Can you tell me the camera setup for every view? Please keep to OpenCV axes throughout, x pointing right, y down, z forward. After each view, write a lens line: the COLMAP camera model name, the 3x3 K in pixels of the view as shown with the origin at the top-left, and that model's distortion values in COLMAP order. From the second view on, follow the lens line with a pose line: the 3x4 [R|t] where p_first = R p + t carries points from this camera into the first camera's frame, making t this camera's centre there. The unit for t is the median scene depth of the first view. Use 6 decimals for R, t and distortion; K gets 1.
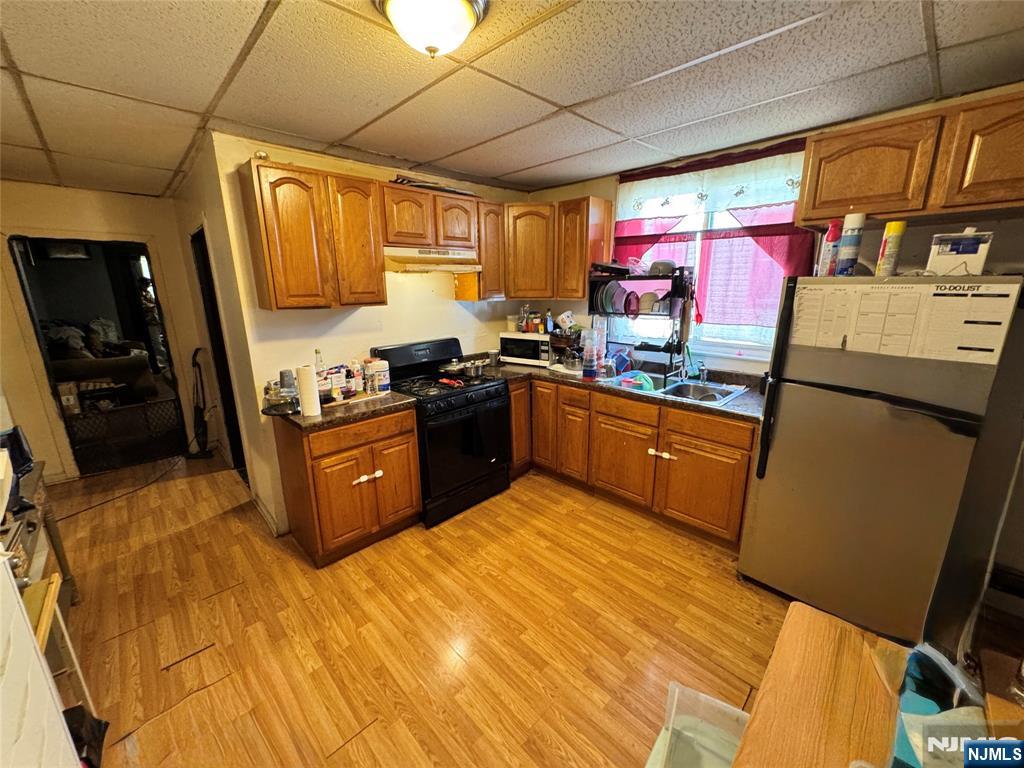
lens RADIAL K [[410.1, 0, 513.6], [0, 410.1, 382.6], [0, 0, 1]] dist [-0.000850, 0.000250]
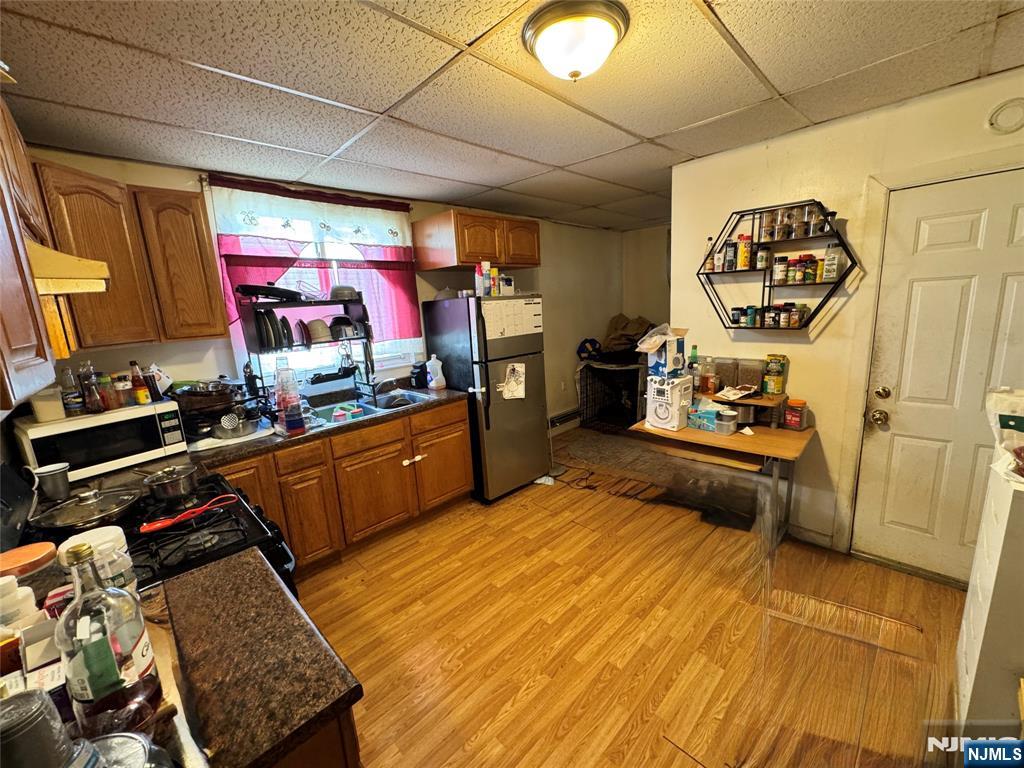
lens RADIAL K [[410.1, 0, 512.5], [0, 410.1, 382.8], [0, 0, 1]] dist [-0.000850, 0.000250]
pose [[-0.007728, -0.186633, 0.982399, -0.650241], [0.290023, 0.939783, 0.180818, -0.133730], [-0.956989, 0.286315, 0.046865, 0.617321]]
